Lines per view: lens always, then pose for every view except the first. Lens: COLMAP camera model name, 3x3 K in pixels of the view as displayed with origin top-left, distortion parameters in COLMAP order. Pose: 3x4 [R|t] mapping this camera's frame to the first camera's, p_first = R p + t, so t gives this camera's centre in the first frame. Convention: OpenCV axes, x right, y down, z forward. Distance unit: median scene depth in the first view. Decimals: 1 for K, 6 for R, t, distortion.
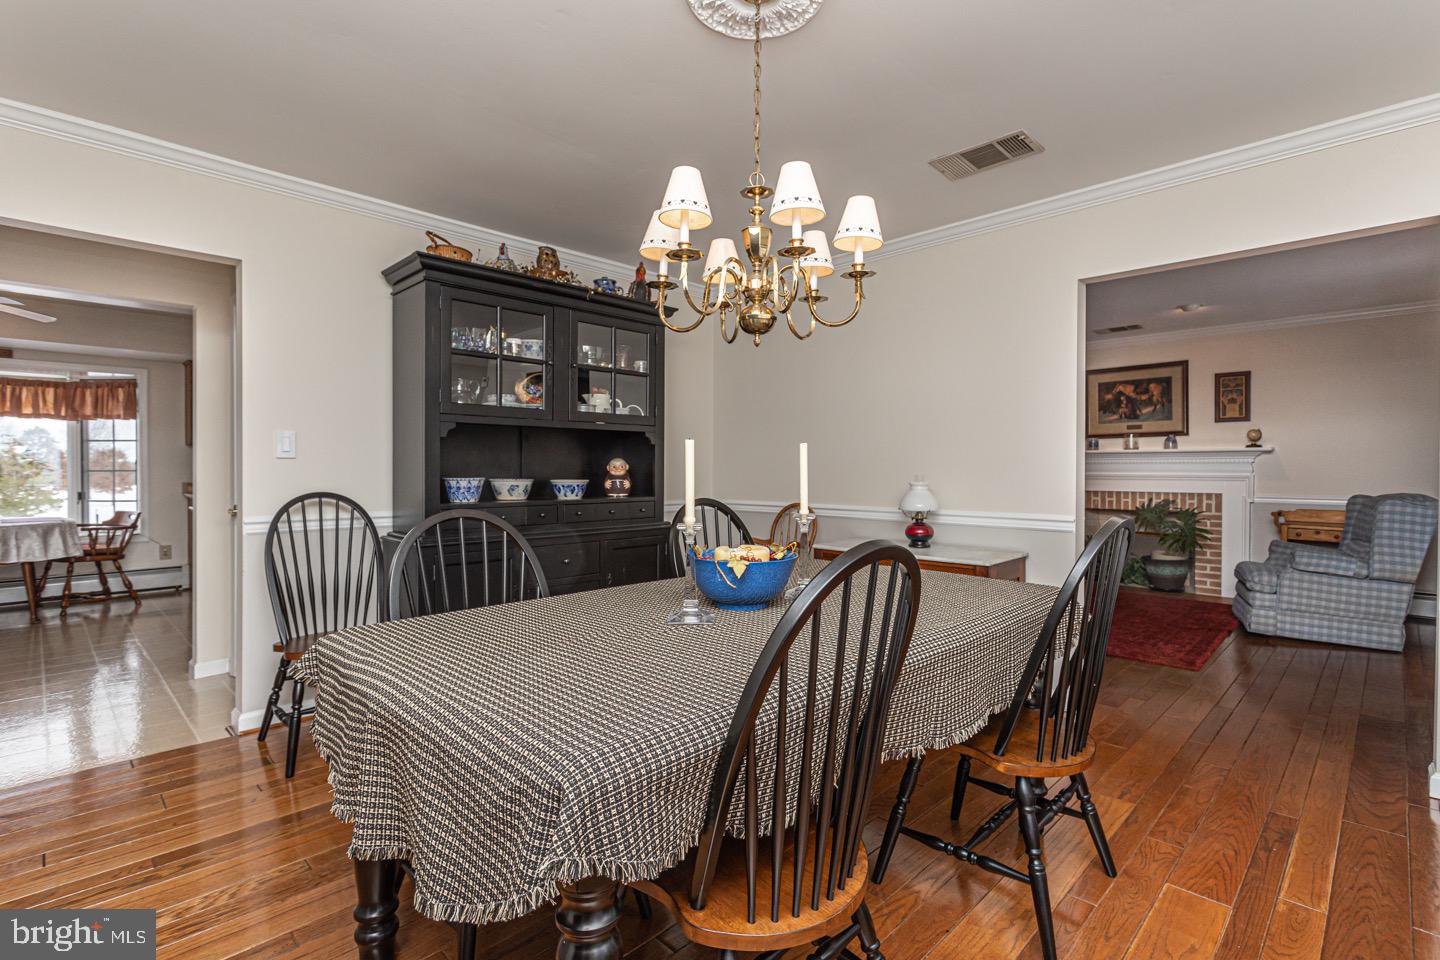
lens RADIAL K [[687.6, 0, 712.1], [0, 687.6, 476.4], [0, 0, 1]] dist [-0.008930, -0.000276]
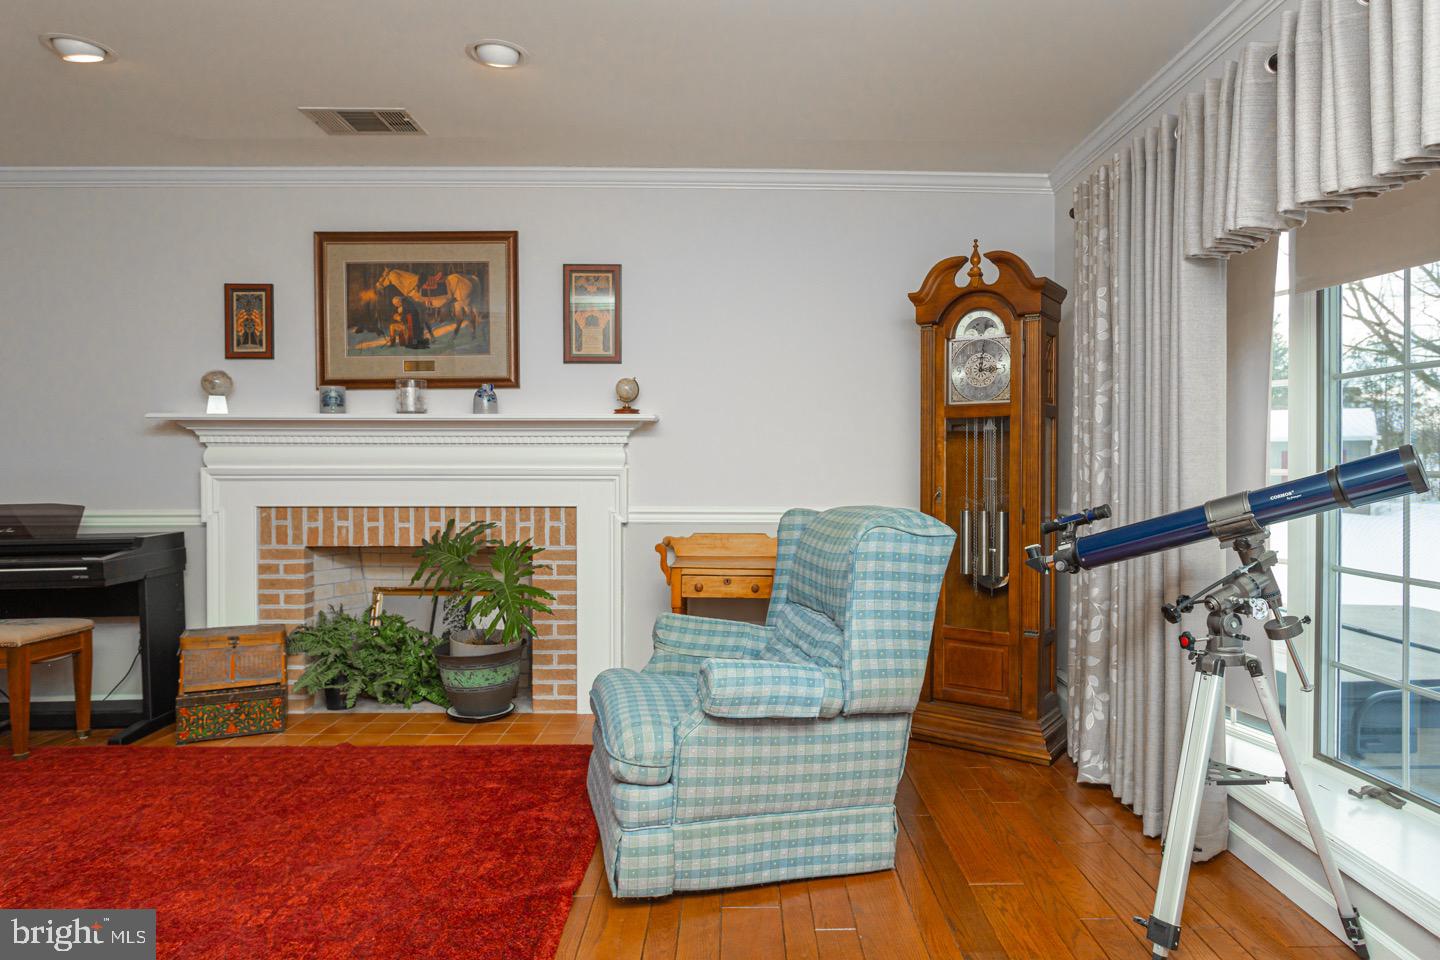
lens RADIAL K [[870.5, 0, 721.9], [0, 870.5, 477.1], [0, 0, 1]] dist [-0.004258, -0.000265]
pose [[0.717245, -0.012920, 0.696701, 0.377633], [0.007041, 0.999911, 0.011294, -0.002624], [-0.696786, -0.003195, 0.717272, 0.468686]]
